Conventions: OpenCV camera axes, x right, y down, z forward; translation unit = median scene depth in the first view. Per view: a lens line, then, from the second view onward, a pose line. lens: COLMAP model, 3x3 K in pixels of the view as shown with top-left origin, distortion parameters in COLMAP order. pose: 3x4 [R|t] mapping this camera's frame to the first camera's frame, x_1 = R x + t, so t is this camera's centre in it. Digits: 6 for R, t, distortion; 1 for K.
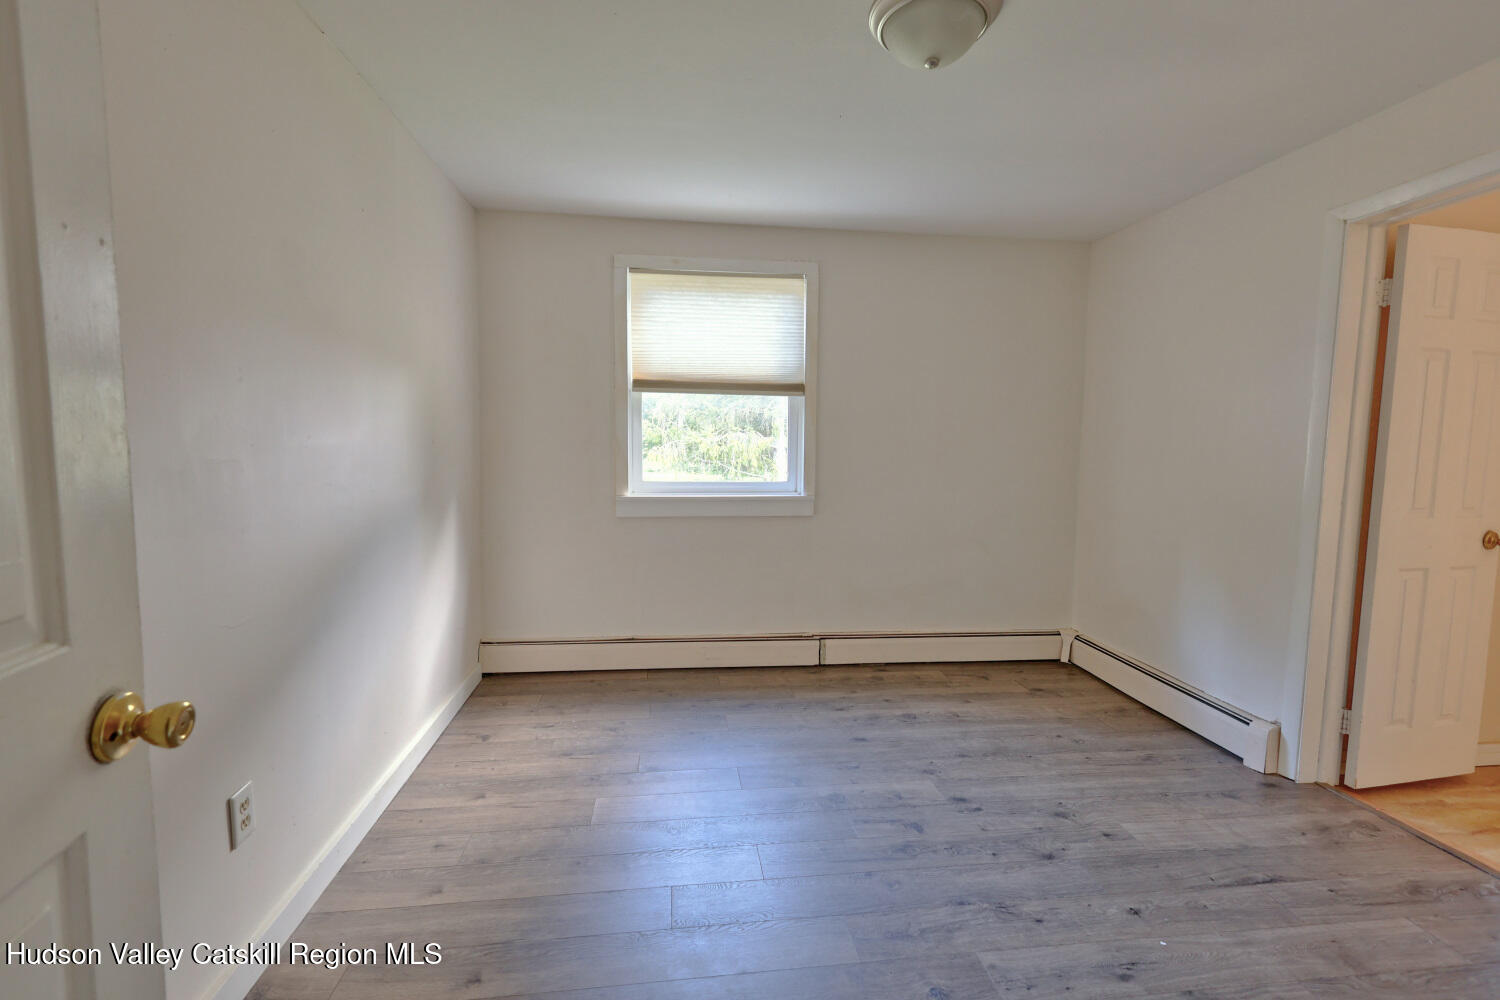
lens RADIAL K [[648.5, 0, 749.1], [0, 648.5, 496.5], [0, 0, 1]] dist [0.011302, -0.000982]
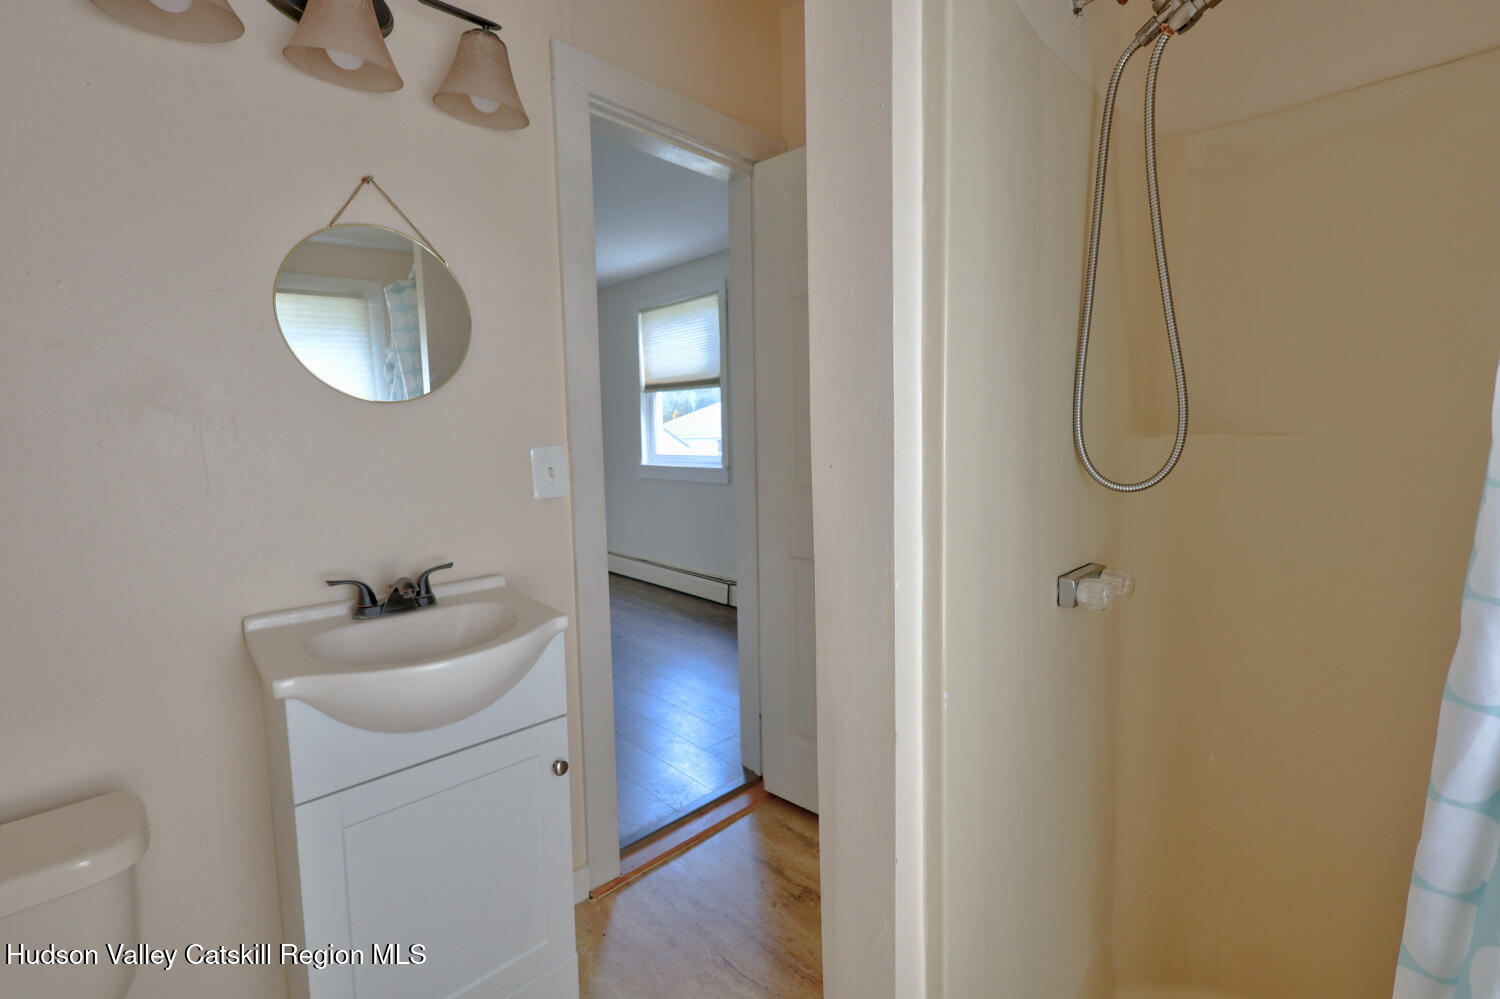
lens RADIAL K [[648.5, 0, 749.3], [0, 648.5, 495.0], [0, 0, 1]] dist [0.011302, -0.000982]
pose [[0.601543, 0.060286, -0.796562, 1.169147], [-0.044680, 0.998126, 0.041799, -0.002245], [0.797590, 0.010446, 0.603110, 0.302499]]
